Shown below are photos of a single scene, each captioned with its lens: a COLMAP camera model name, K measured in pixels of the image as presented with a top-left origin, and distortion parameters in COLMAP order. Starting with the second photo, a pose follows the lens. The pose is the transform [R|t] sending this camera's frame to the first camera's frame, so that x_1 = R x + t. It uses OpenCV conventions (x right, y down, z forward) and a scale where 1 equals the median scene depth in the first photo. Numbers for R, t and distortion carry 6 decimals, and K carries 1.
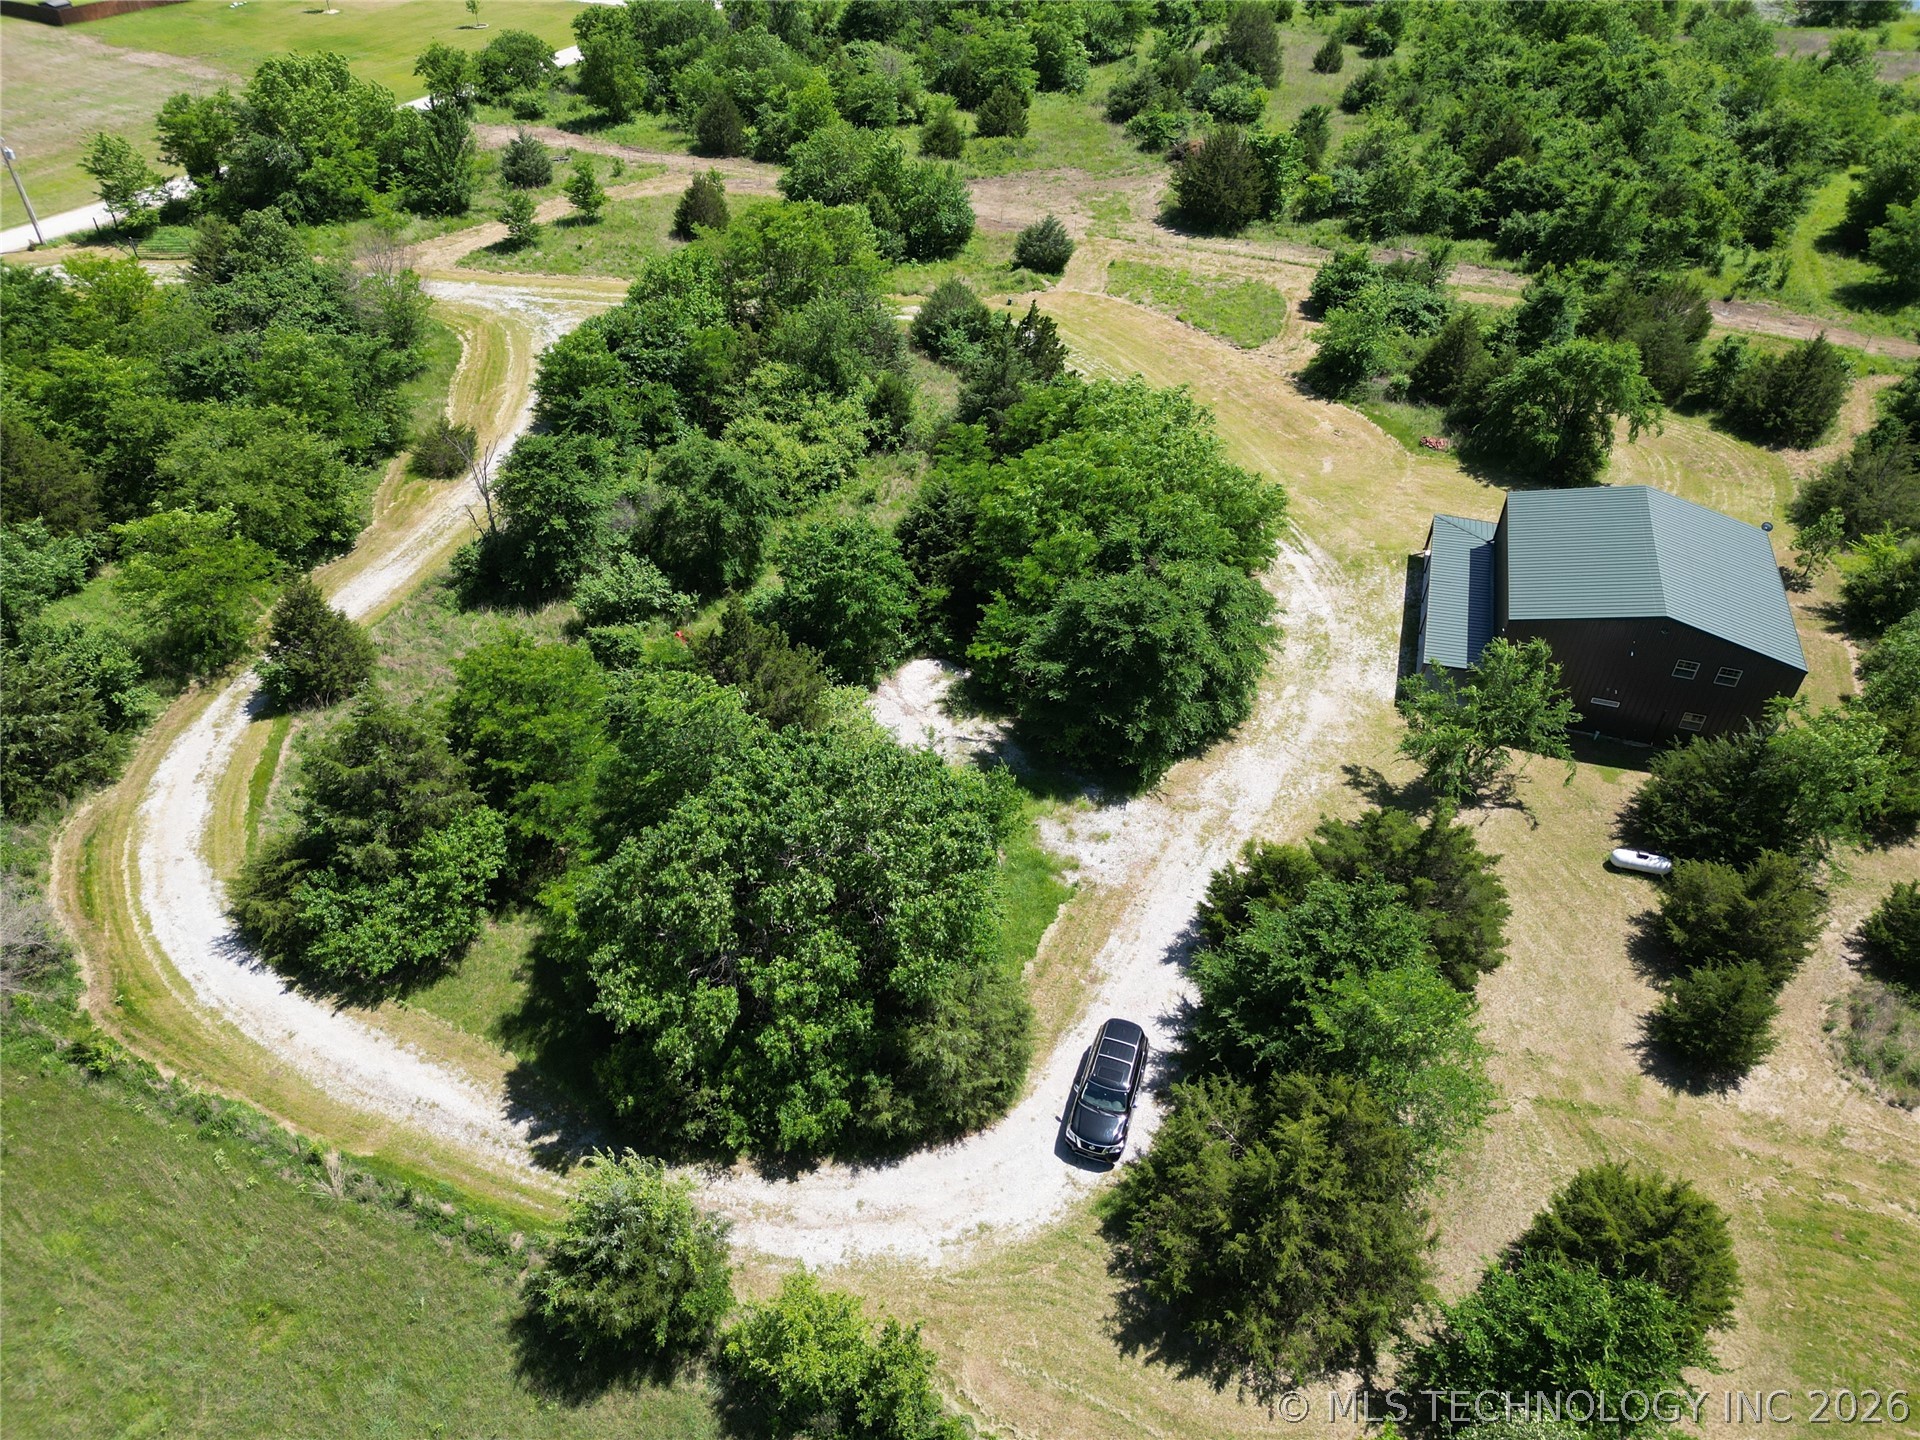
lens RADIAL K [[1348.6, 0, 1010.4], [0, 1348.6, 740.5], [0, 0, 1]] dist [0.046969, -0.034845]
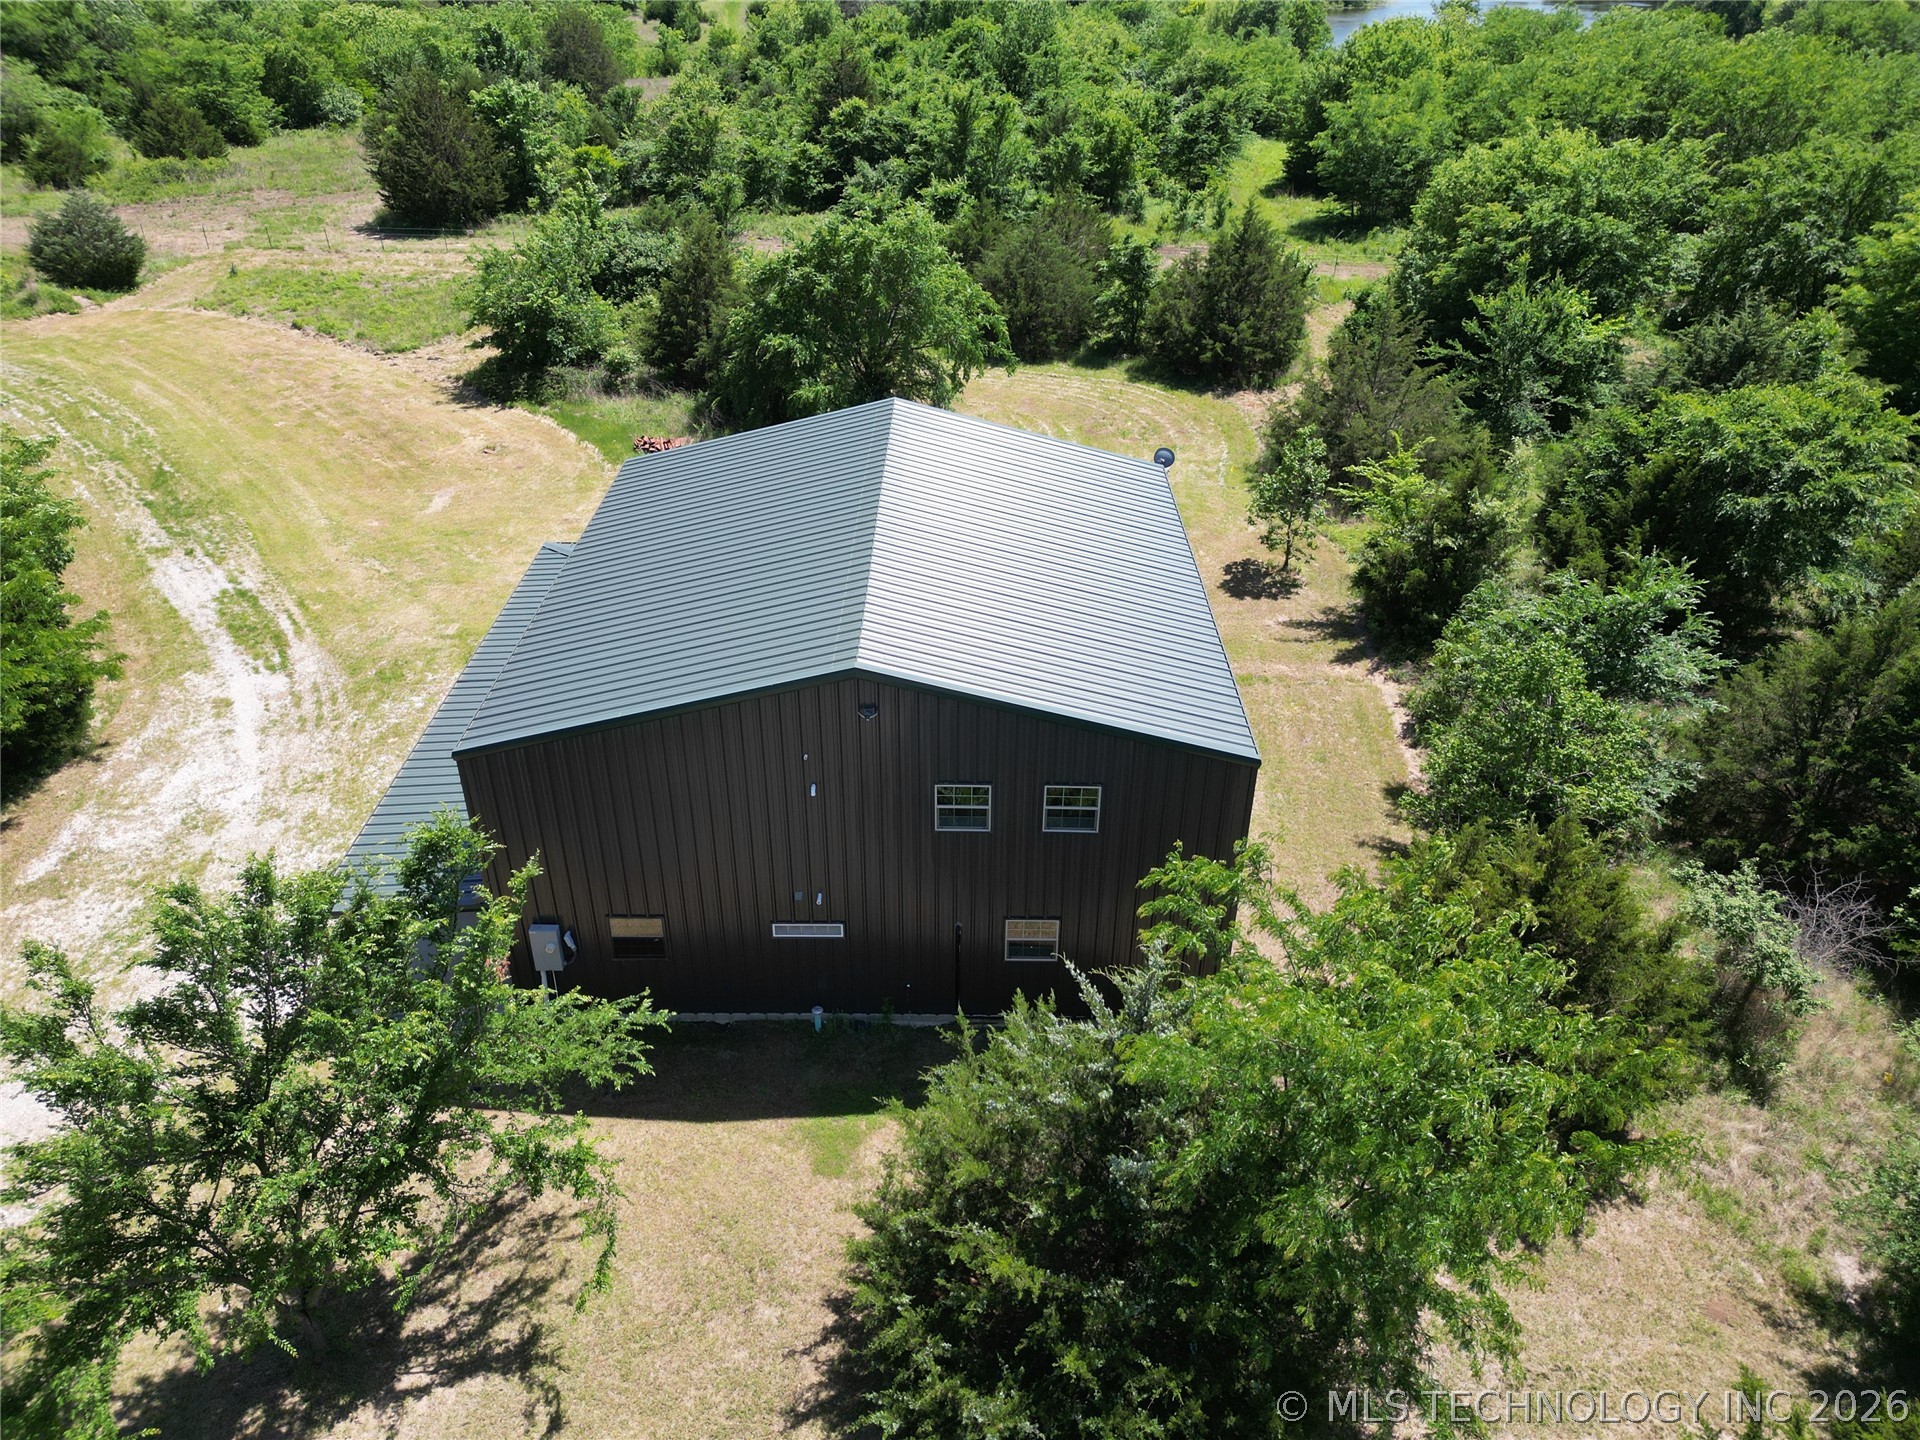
lens RADIAL K [[1348.6, 0, 967.6], [0, 1348.6, 727.4], [0, 0, 1]] dist [0.046969, -0.034845]
pose [[0.961624, -0.167491, 0.217317, 0.284117], [0.191981, 0.976611, -0.096818, -0.027117], [-0.196018, 0.134824, 0.971288, 0.437571]]
